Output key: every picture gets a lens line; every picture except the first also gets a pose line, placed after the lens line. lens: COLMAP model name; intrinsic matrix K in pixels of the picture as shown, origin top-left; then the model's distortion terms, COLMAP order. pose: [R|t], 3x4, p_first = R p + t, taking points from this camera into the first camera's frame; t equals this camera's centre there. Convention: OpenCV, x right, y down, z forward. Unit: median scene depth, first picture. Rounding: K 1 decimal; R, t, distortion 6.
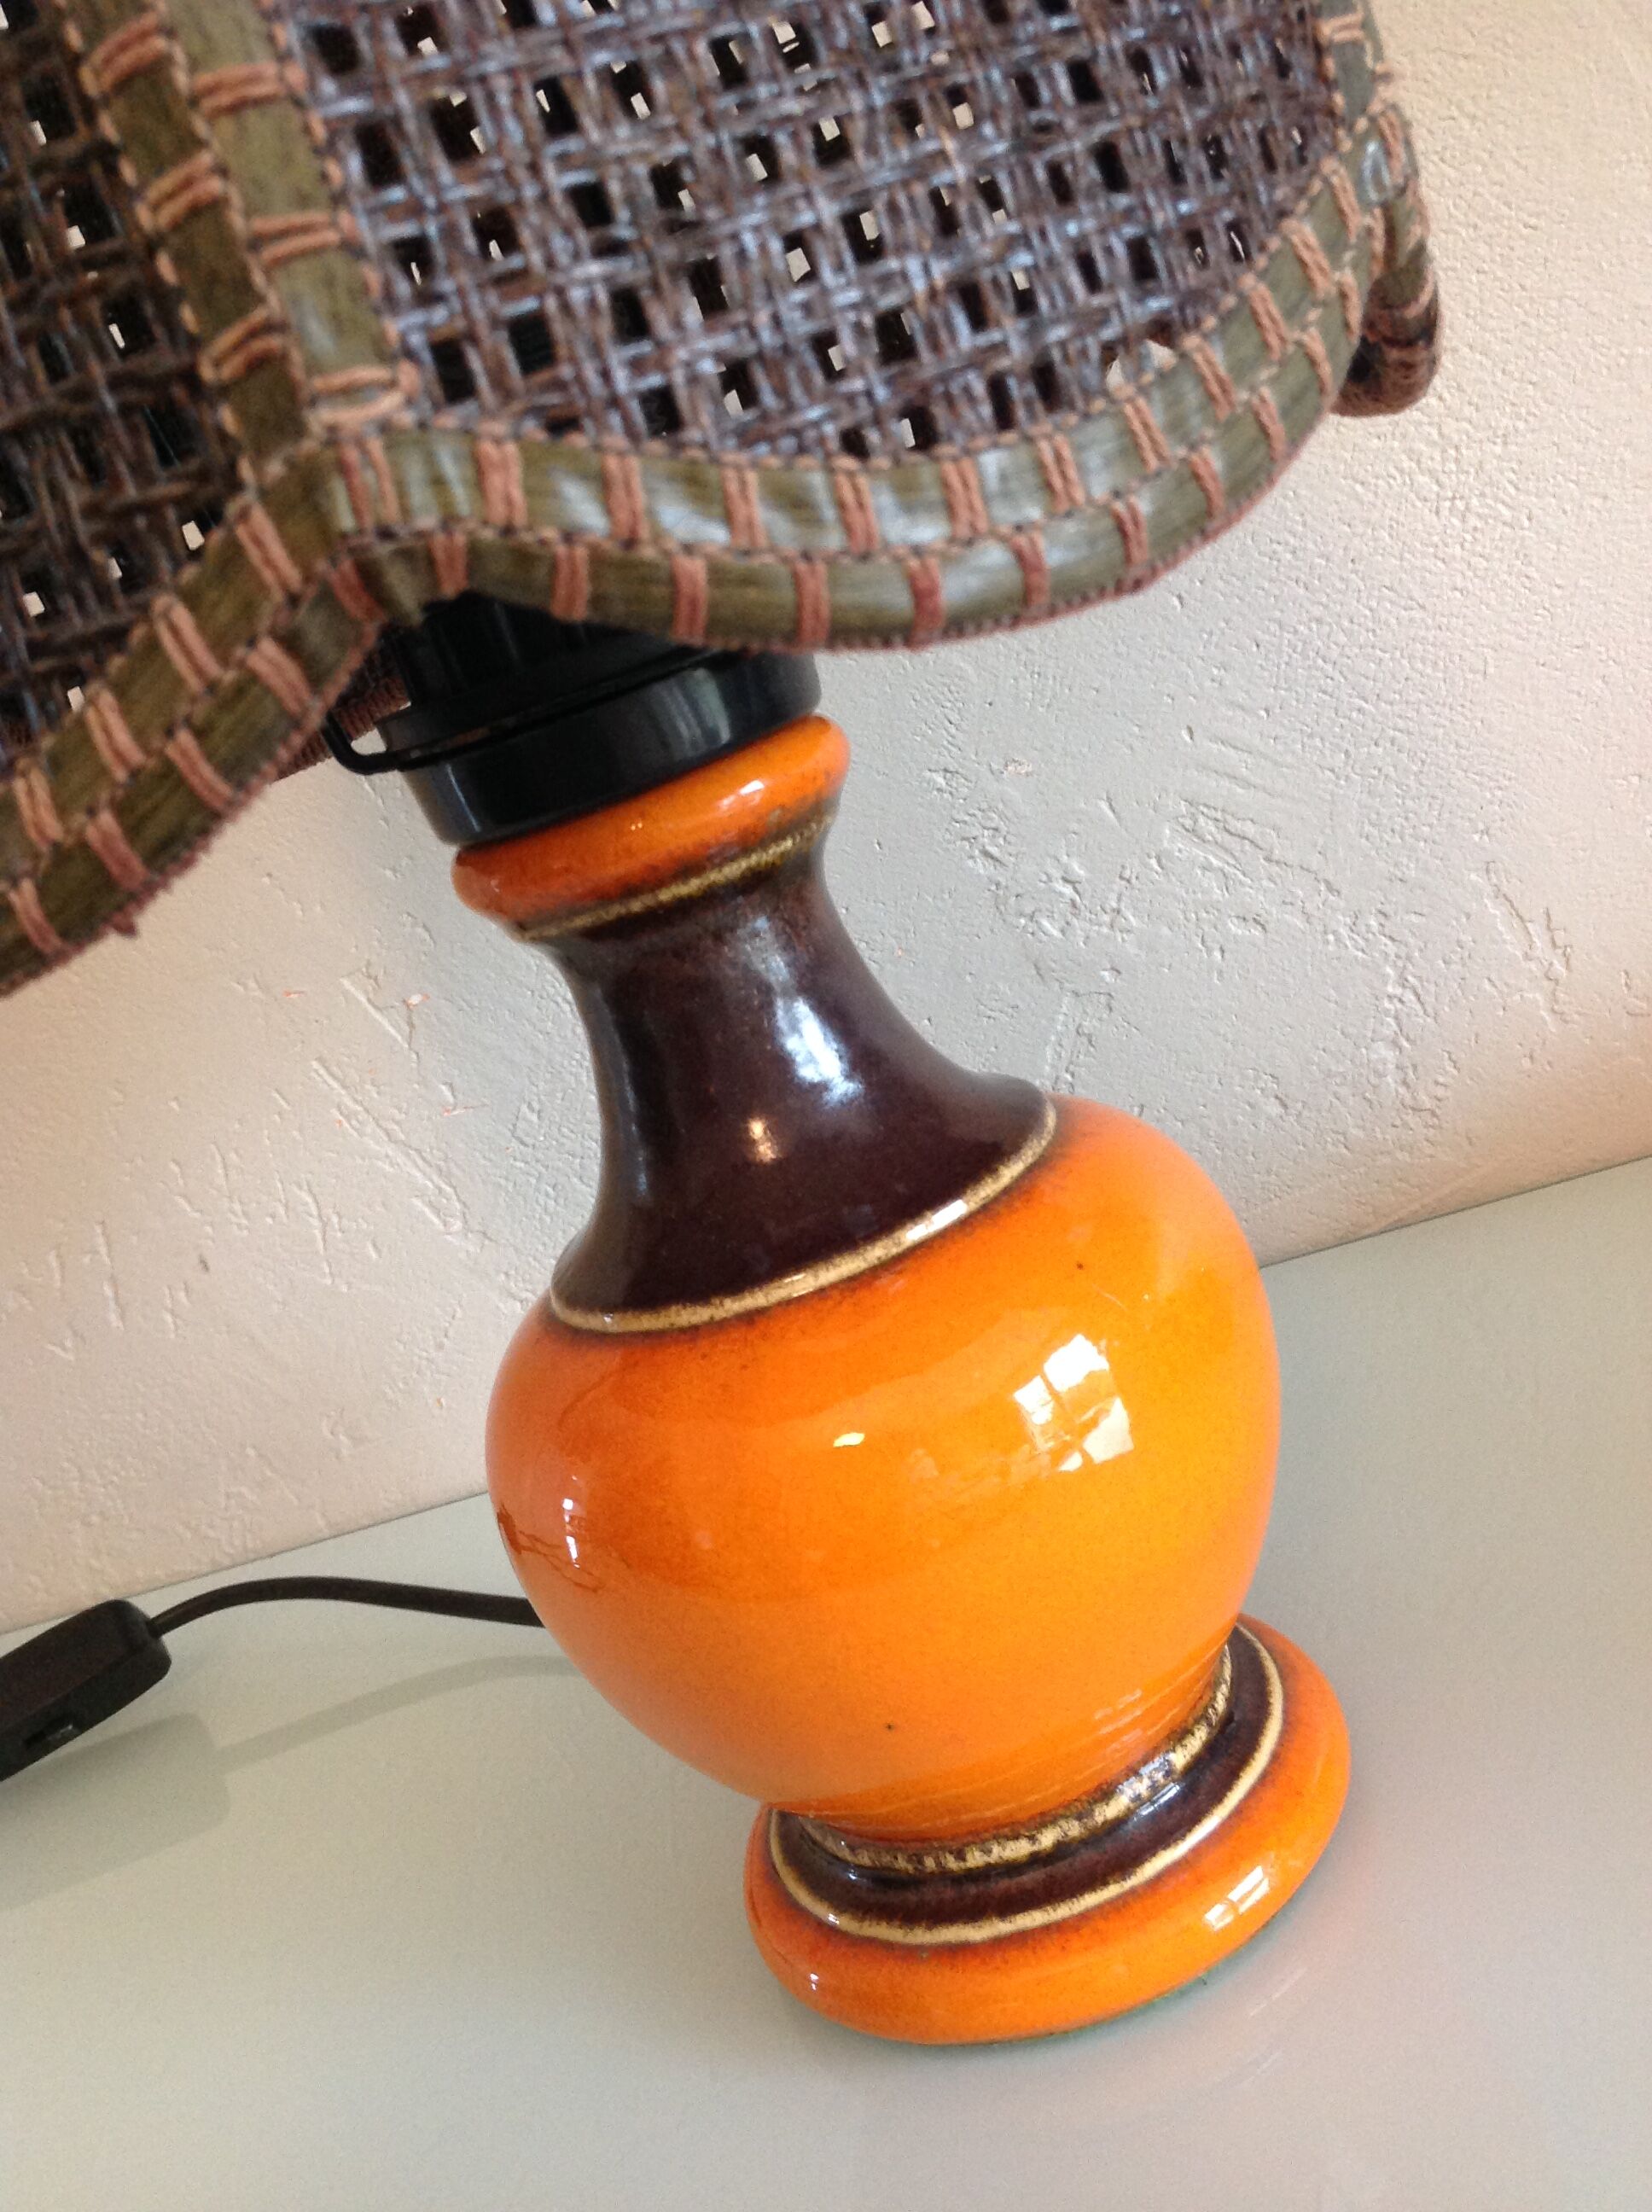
lens RADIAL K [[2242.5, 0, 818.2], [0, 2242.5, 1135.4], [0, 0, 1]] dist [0.158801, -0.471861]
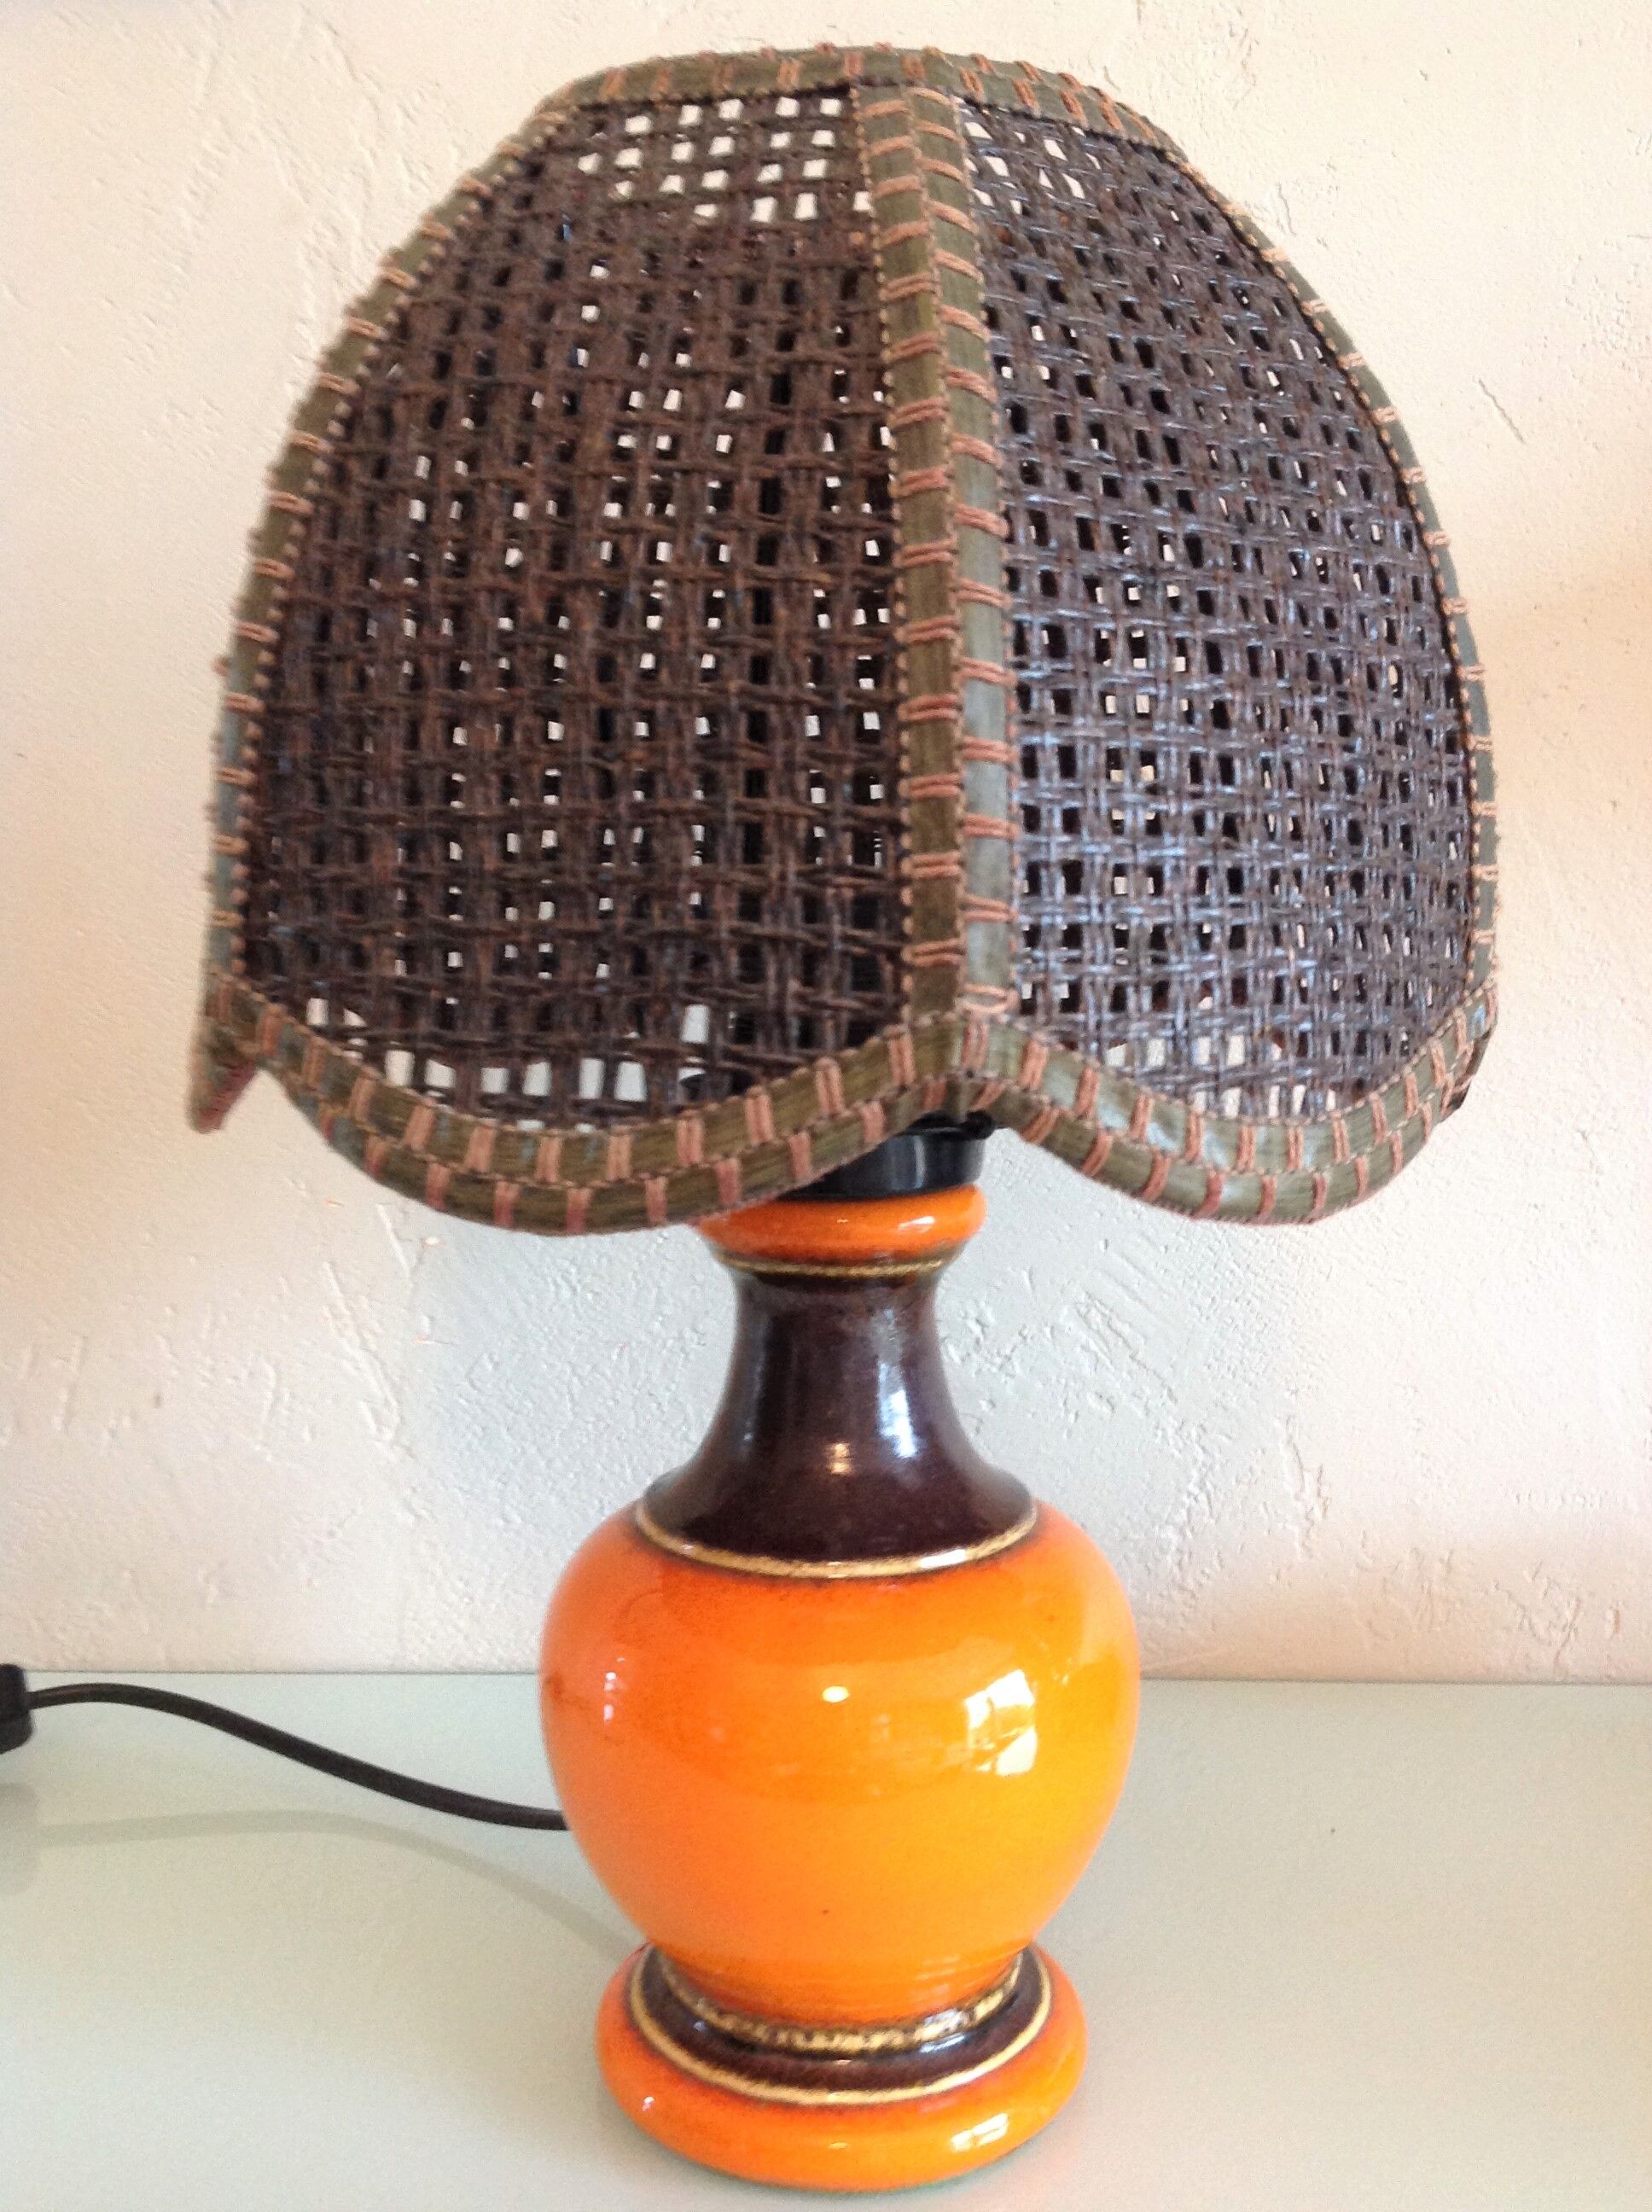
lens RADIAL K [[2155.5, 0, 893.5], [0, 2155.5, 1098.4], [0, 0, 1]] dist [0.112743, -0.212508]
pose [[0.934029, 0.333033, 0.129146, -0.224306], [-0.303139, 0.930290, -0.206562, 0.057427], [-0.188935, 0.153786, 0.969873, -0.299625]]
